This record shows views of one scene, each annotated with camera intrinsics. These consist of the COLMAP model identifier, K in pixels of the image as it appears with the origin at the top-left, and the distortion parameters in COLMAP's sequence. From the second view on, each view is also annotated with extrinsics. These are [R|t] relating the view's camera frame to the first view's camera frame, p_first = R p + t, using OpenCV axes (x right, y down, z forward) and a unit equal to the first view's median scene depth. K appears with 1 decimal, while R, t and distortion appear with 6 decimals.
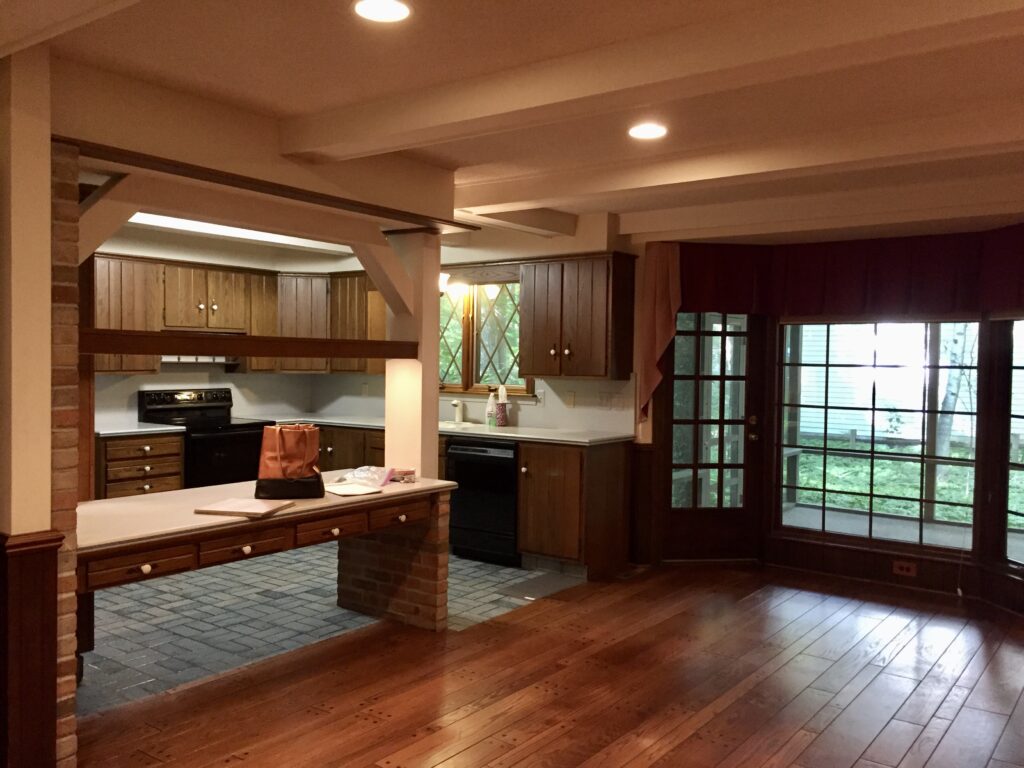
lens RADIAL K [[855.6, 0, 519.4], [0, 855.6, 384.9], [0, 0, 1]] dist [0.145262, 0.002927]
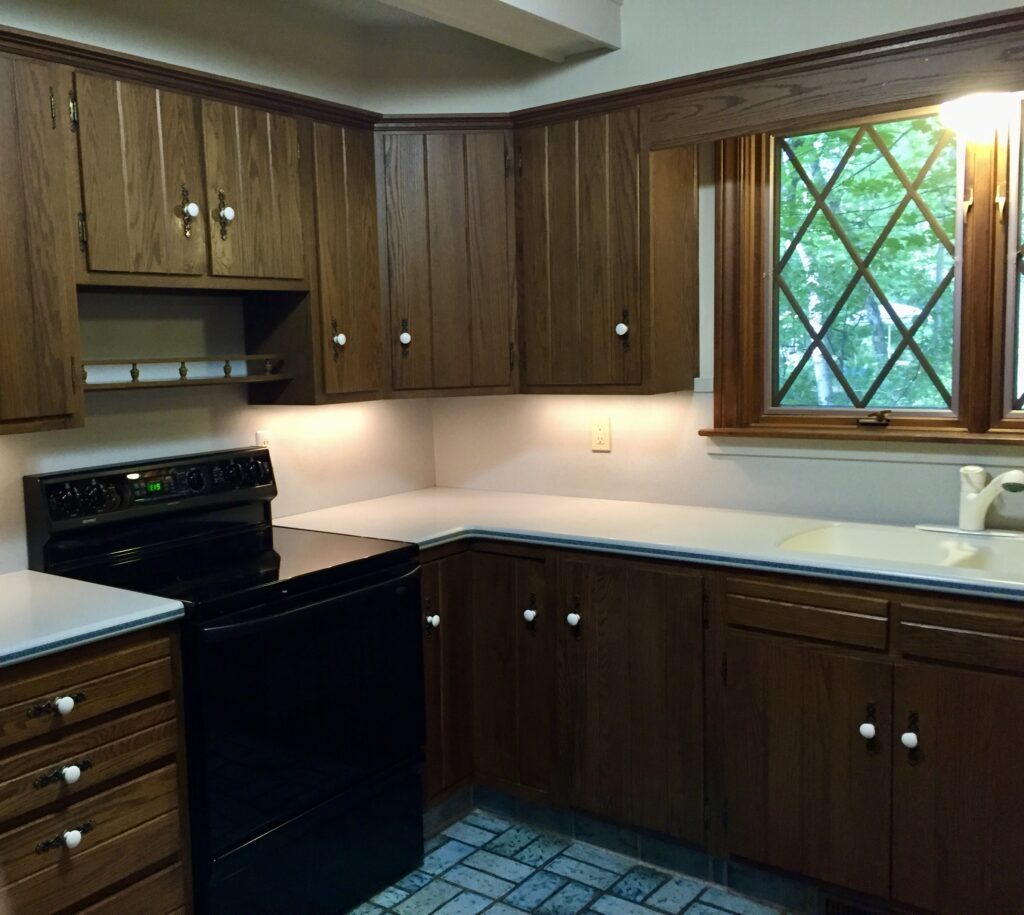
lens RADIAL K [[1069.4, 0, 506.8], [0, 1069.4, 459.4], [0, 0, 1]] dist [0.070625, 0.000000]
pose [[0.999208, -0.039767, 0.001010, -0.247693], [0.039568, 0.996184, 0.077792, -0.023478], [-0.004100, -0.077691, 0.996969, 0.584047]]
